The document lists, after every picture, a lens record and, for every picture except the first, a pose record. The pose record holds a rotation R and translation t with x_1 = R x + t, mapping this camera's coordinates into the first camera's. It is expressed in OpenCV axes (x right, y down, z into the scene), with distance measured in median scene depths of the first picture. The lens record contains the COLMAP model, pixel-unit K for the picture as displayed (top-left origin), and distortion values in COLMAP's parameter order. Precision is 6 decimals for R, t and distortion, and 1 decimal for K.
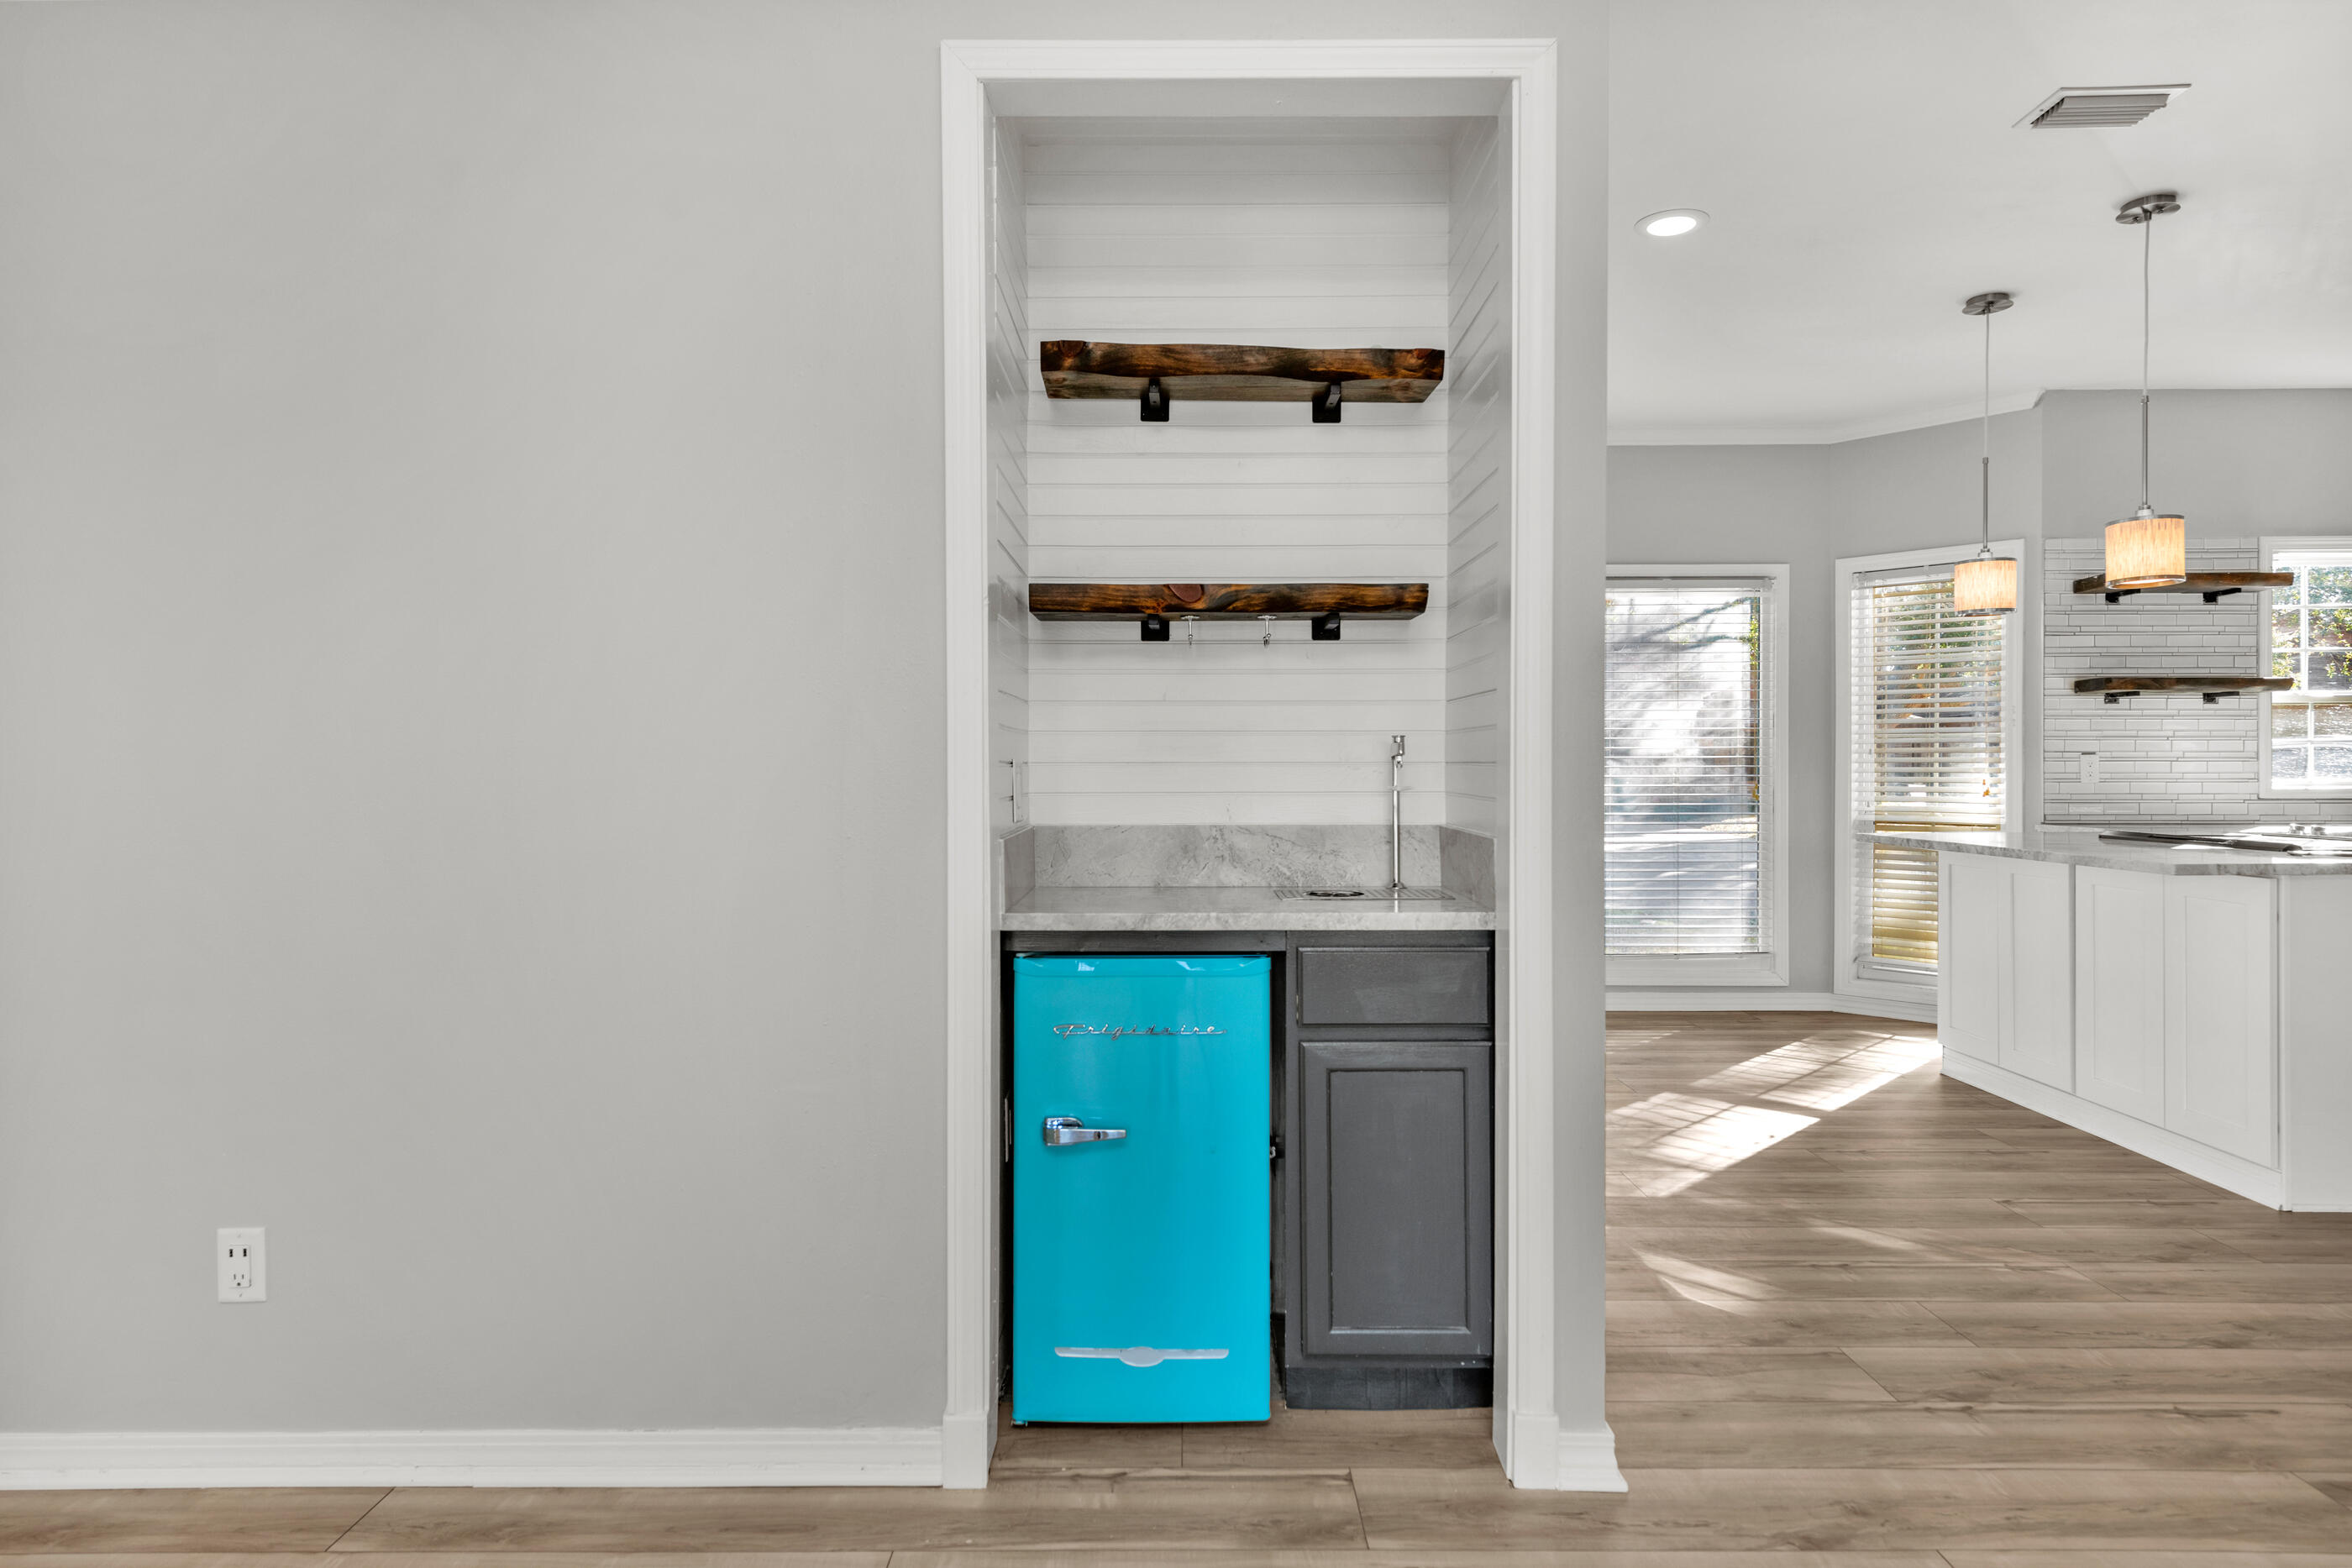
lens RADIAL K [[1350.1, 0, 1195.1], [0, 1350.1, 764.0], [0, 0, 1]] dist [0.002122, 0.002007]
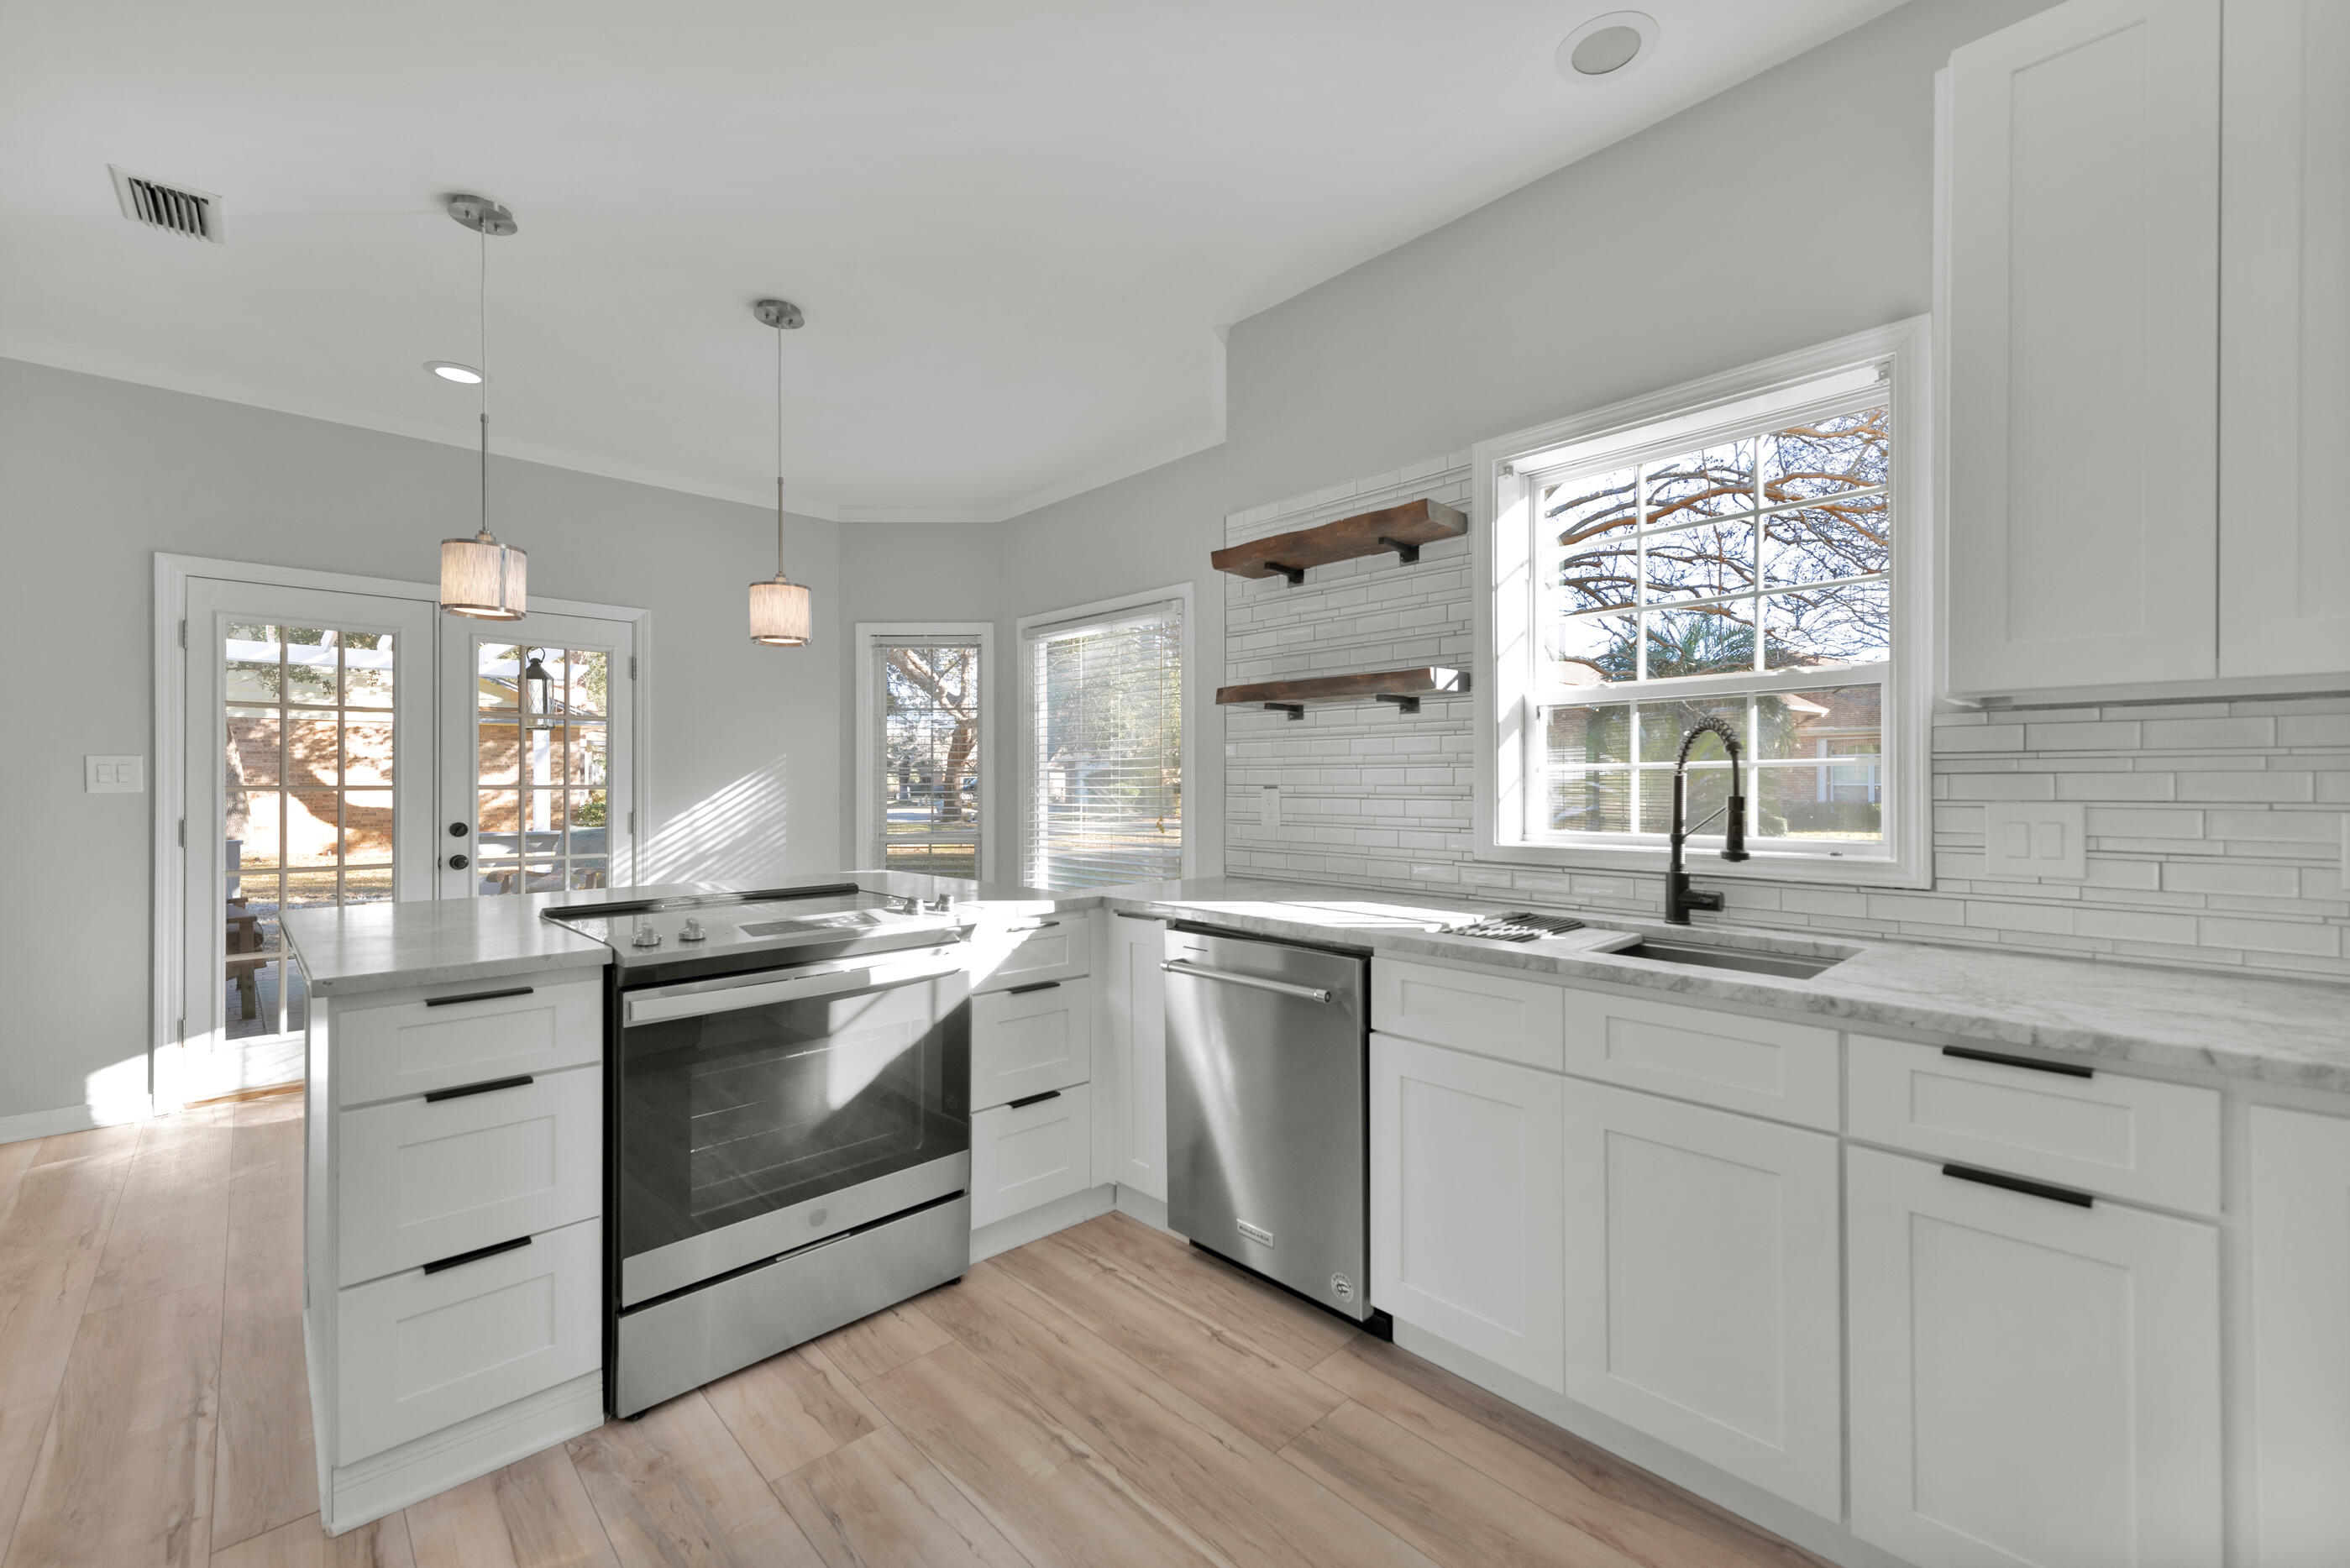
lens RADIAL K [[943.7, 0, 1179.6], [0, 943.7, 785.9], [0, 0, 1]] dist [0.007301, -0.003423]
pose [[0.699595, 0.002429, -0.714535, 1.007187], [0.001453, 0.999987, 0.004822, -0.011263], [0.714538, -0.004411, 0.699583, 0.591856]]
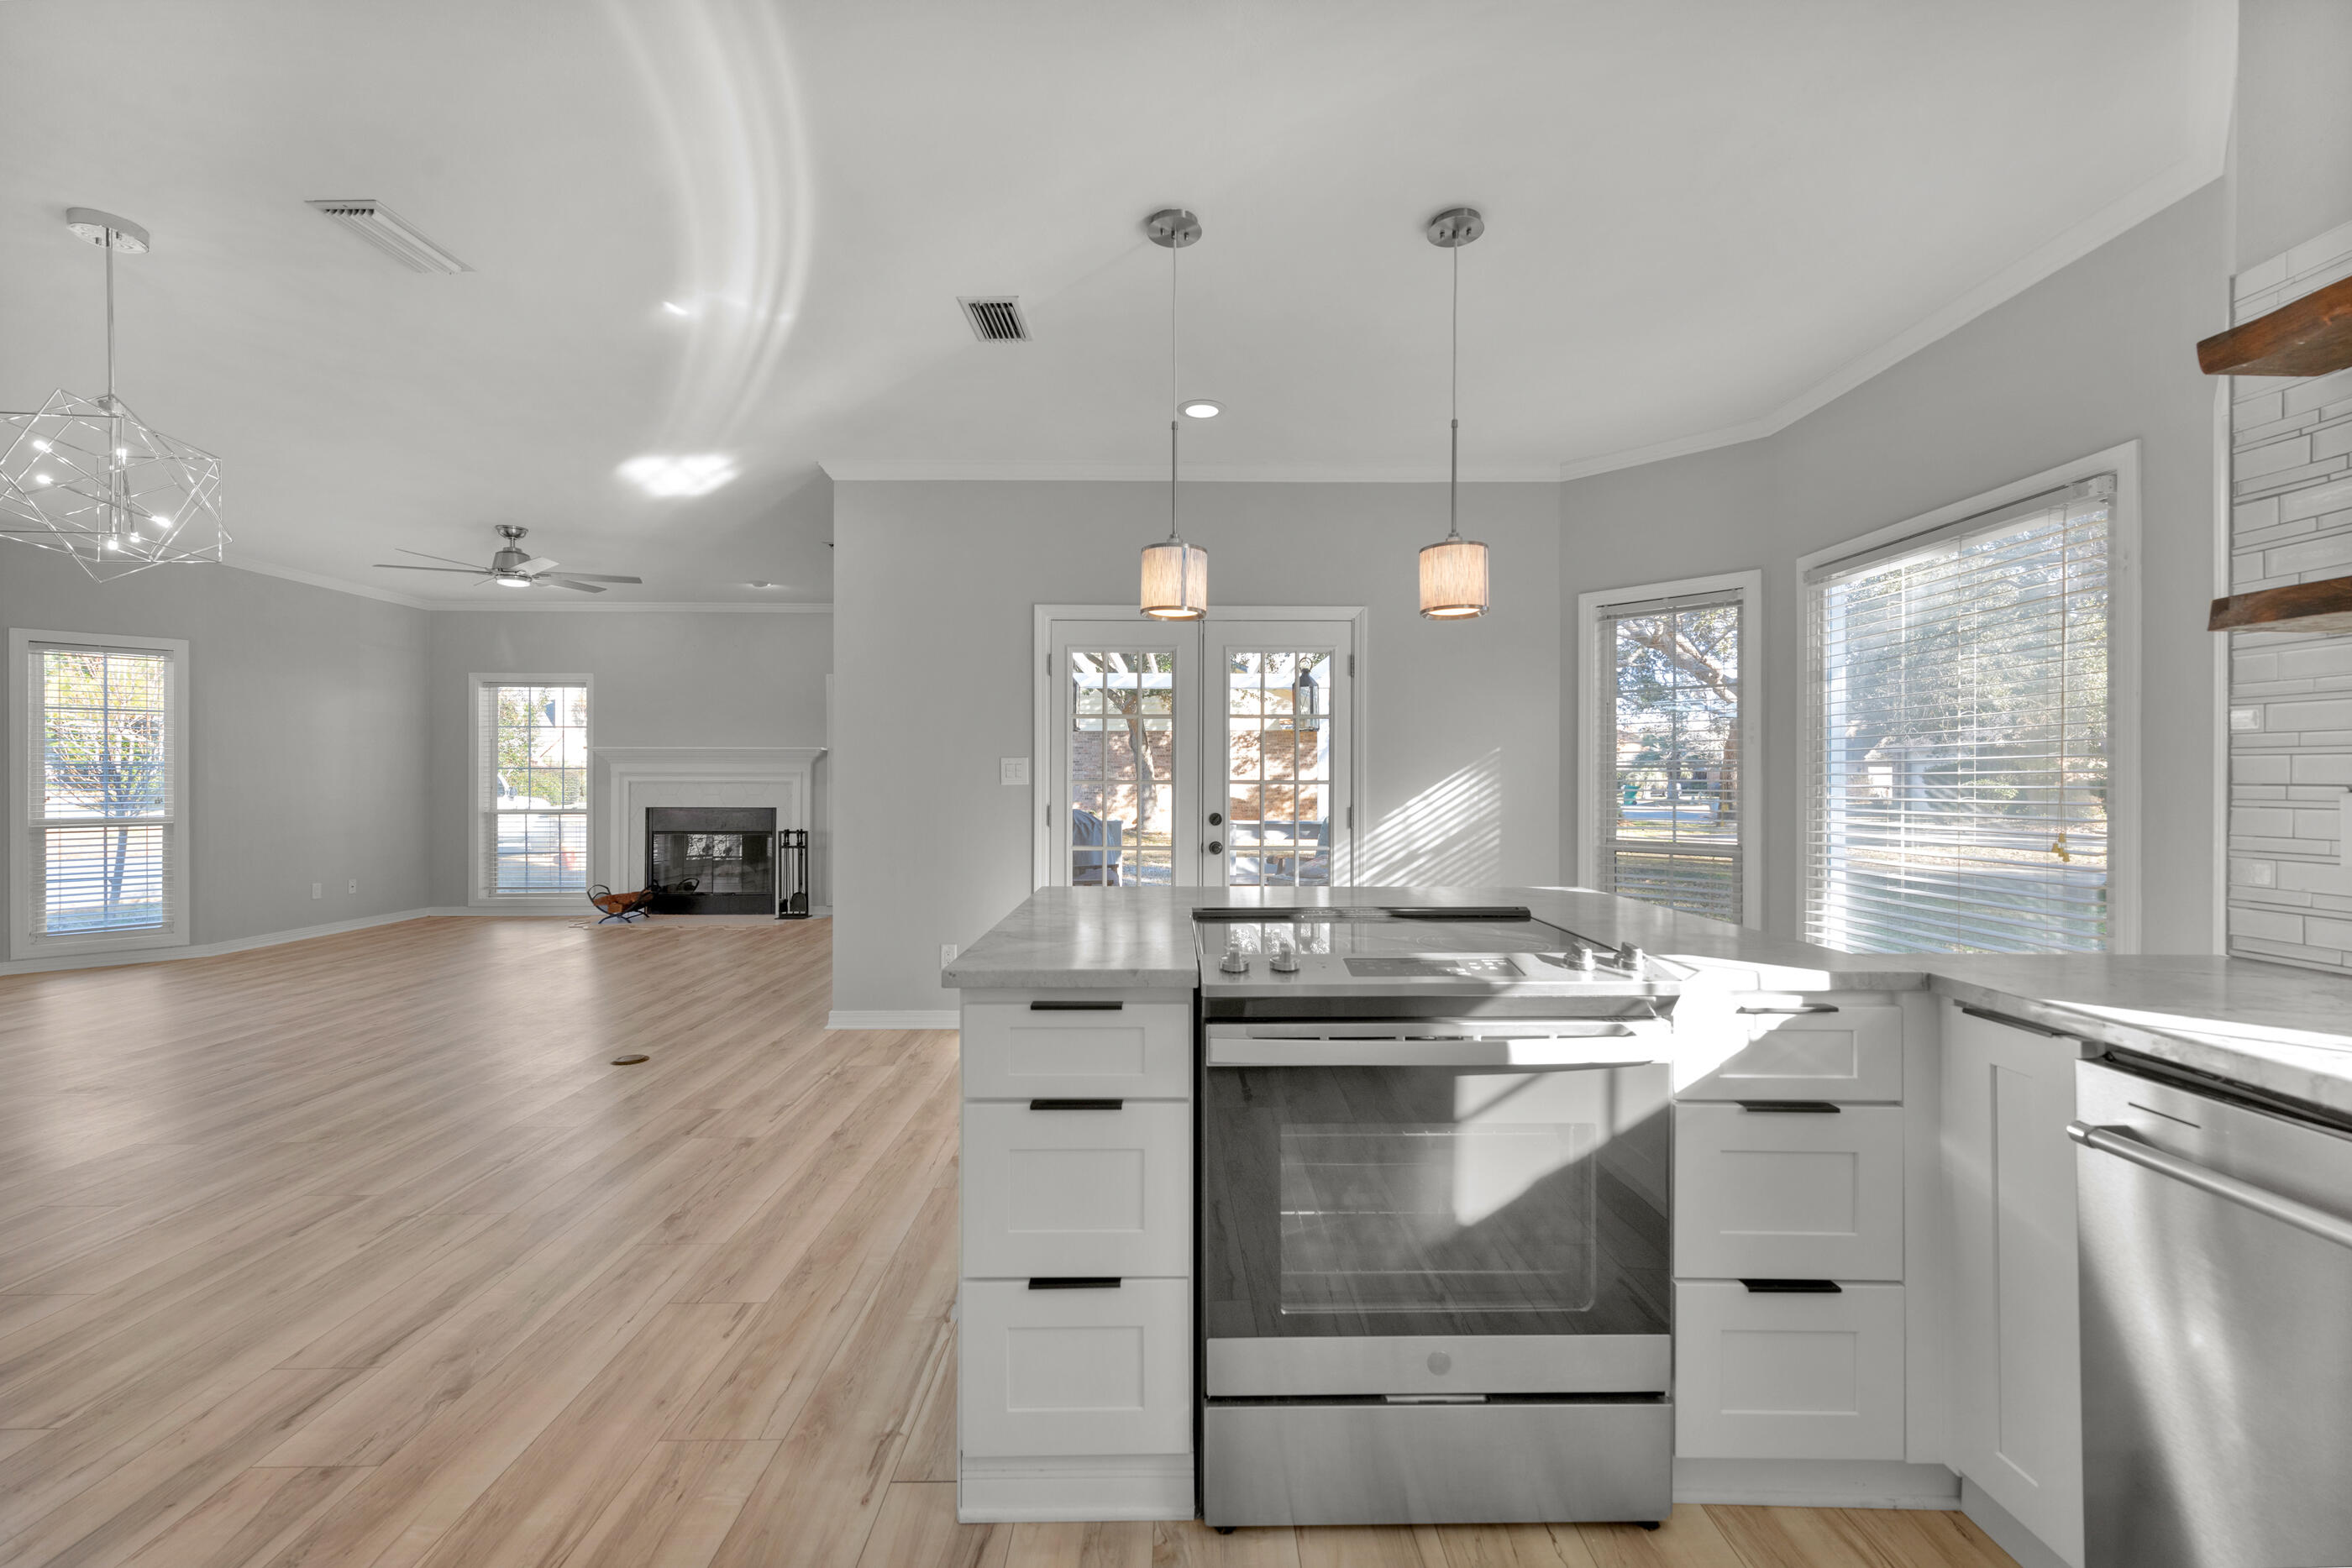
lens RADIAL K [[944.4, 0, 1178.7], [0, 944.4, 780.3], [0, 0, 1]] dist [0.007301, -0.003423]
pose [[0.009858, 0.003251, -0.999946, 0.922336], [0.000574, 0.999995, 0.003256, -0.011569], [0.999951, -0.000607, 0.009856, 0.667326]]
